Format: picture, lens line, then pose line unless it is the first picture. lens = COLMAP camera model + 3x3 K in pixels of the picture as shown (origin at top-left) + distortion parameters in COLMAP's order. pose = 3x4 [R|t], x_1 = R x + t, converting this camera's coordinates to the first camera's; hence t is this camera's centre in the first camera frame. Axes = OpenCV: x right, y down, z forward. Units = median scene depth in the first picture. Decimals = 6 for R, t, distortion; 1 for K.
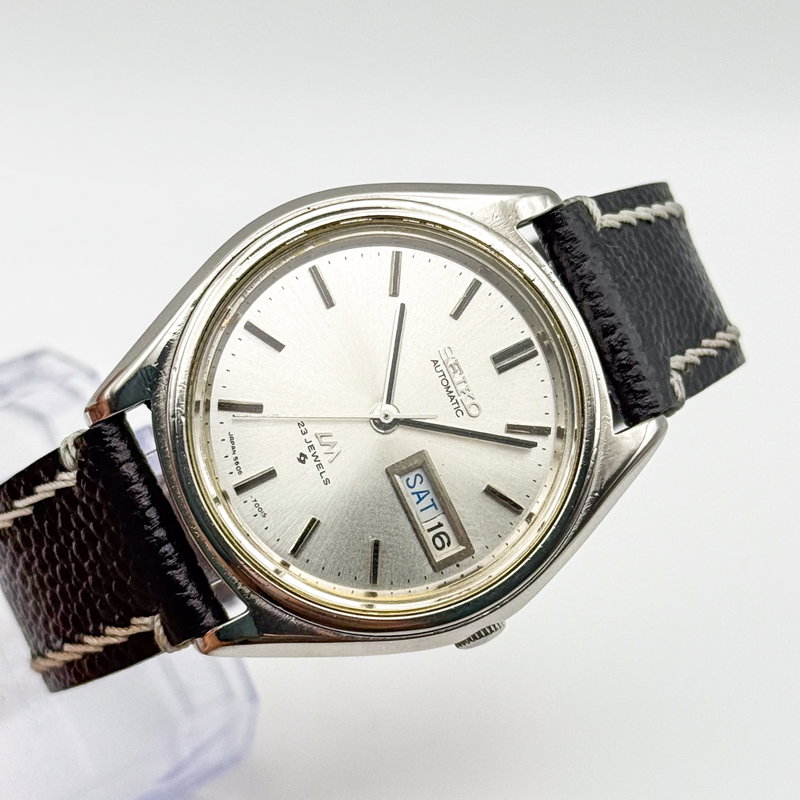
lens RADIAL K [[2428.5, 0, 400.0], [0, 2428.5, 400.0], [0, 0, 1]] dist [0.082266, 1.063231]
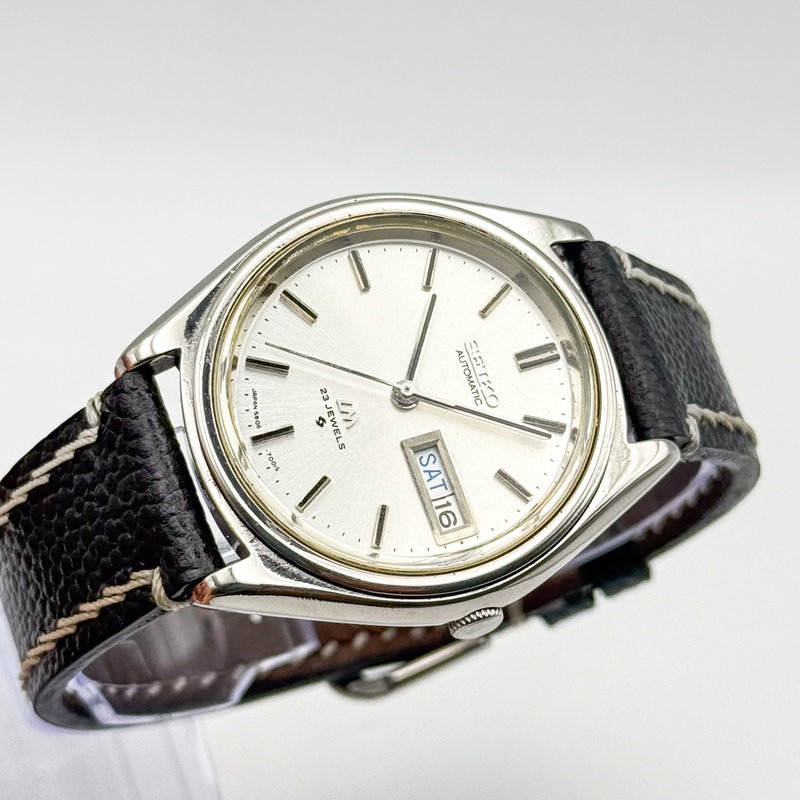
lens RADIAL K [[2428.5, 0, 400.0], [0, 2428.5, 400.0], [0, 0, 1]] dist [0.082266, 1.063231]
pose [[0.993967, 0.105229, -0.030931, 0.023226], [-0.109646, 0.946251, -0.304282, 0.319553], [-0.002751, 0.305838, 0.952080, 0.025708]]
